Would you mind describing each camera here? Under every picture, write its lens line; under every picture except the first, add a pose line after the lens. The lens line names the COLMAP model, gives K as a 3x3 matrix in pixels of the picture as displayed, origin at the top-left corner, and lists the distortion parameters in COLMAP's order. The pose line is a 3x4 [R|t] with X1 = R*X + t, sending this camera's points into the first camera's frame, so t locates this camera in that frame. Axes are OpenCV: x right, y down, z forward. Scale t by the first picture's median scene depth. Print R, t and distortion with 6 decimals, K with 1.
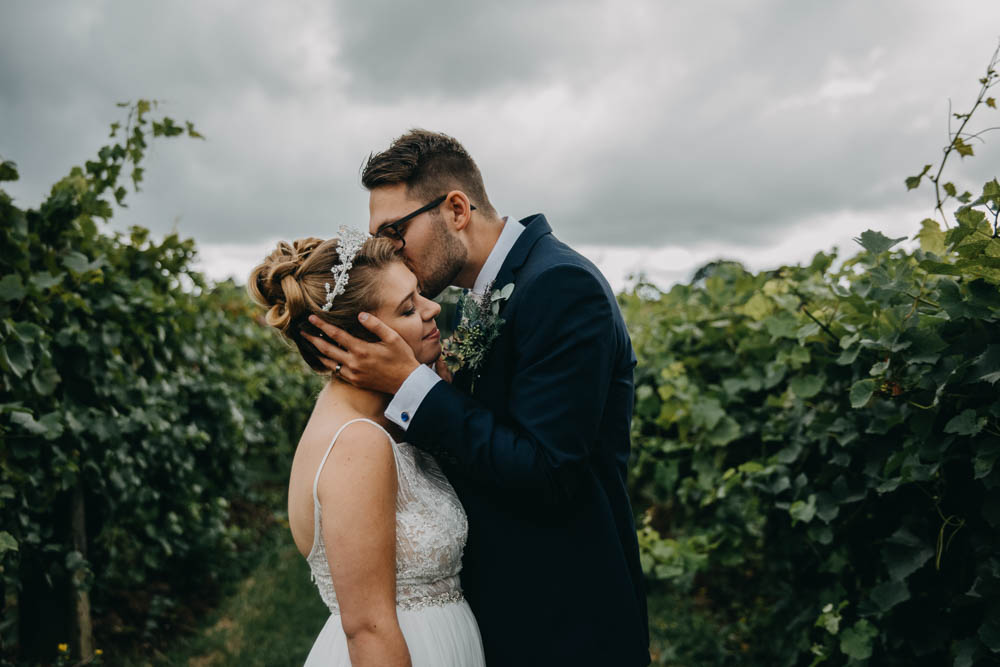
lens RADIAL K [[1067.9, 0, 525.6], [0, 1067.9, 362.2], [0, 0, 1]] dist [0.087598, 0.000000]
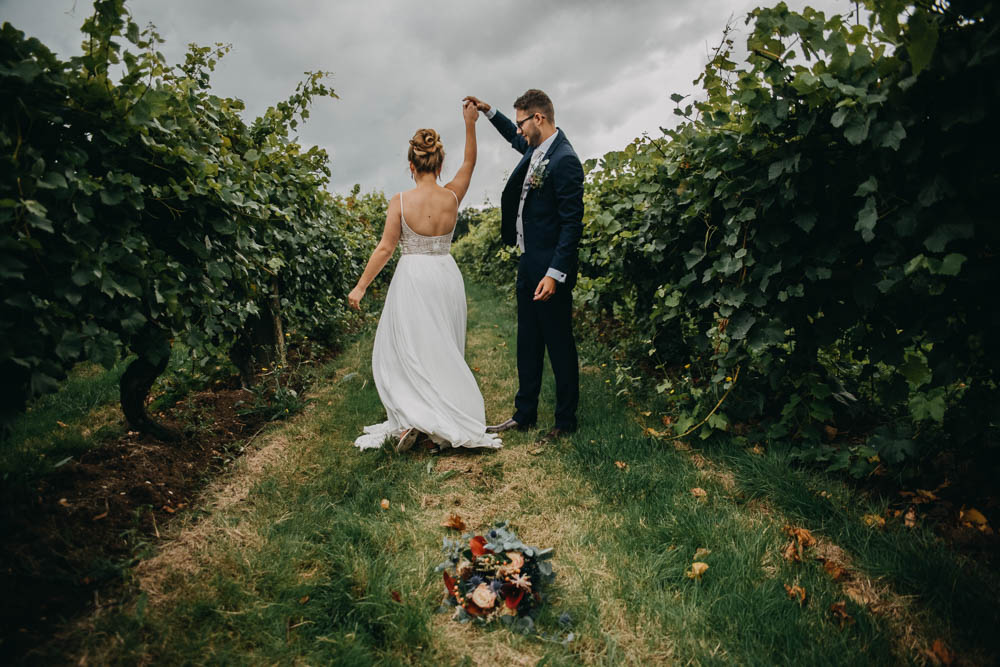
lens RADIAL K [[670.7, 0, 501.2], [0, 670.7, 328.8], [0, 0, 1]] dist [-0.071382, 0.026557]
pose [[0.999828, -0.008902, 0.016276, -0.048436], [0.007556, 0.996684, 0.081012, 0.162196], [-0.016943, -0.080875, 0.996580, -0.269989]]
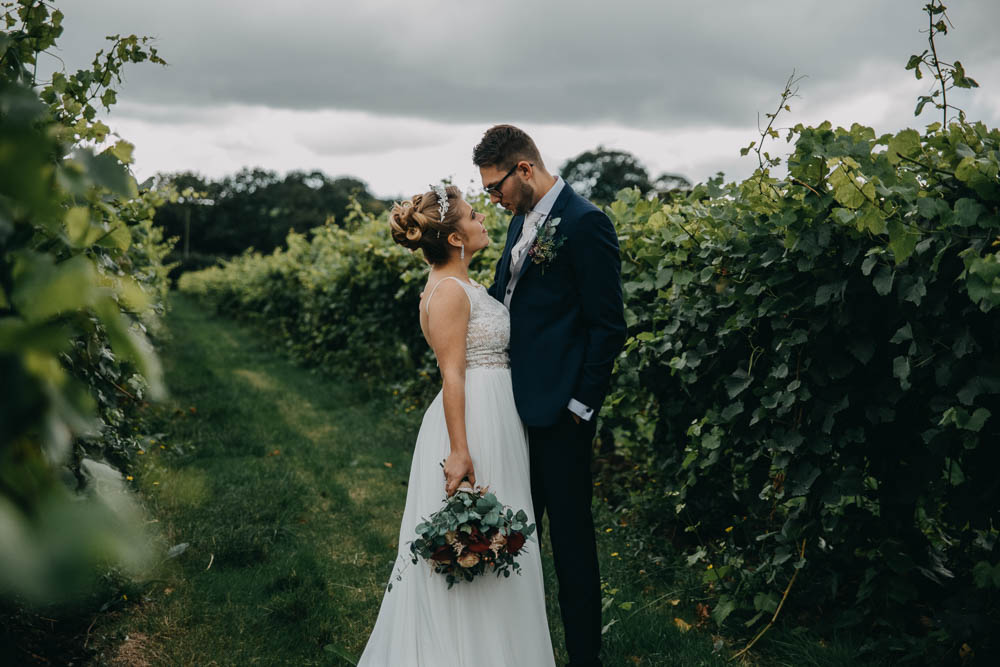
lens RADIAL K [[1819.3, 0, 499.3], [0, 1819.3, 326.3], [0, 0, 1]] dist [0.060477, 0.000000]
pose [[0.991090, 0.015310, 0.132309, -0.281176], [-0.016111, 0.999858, 0.004991, 0.068392], [-0.132213, -0.007078, 0.991196, -1.275714]]
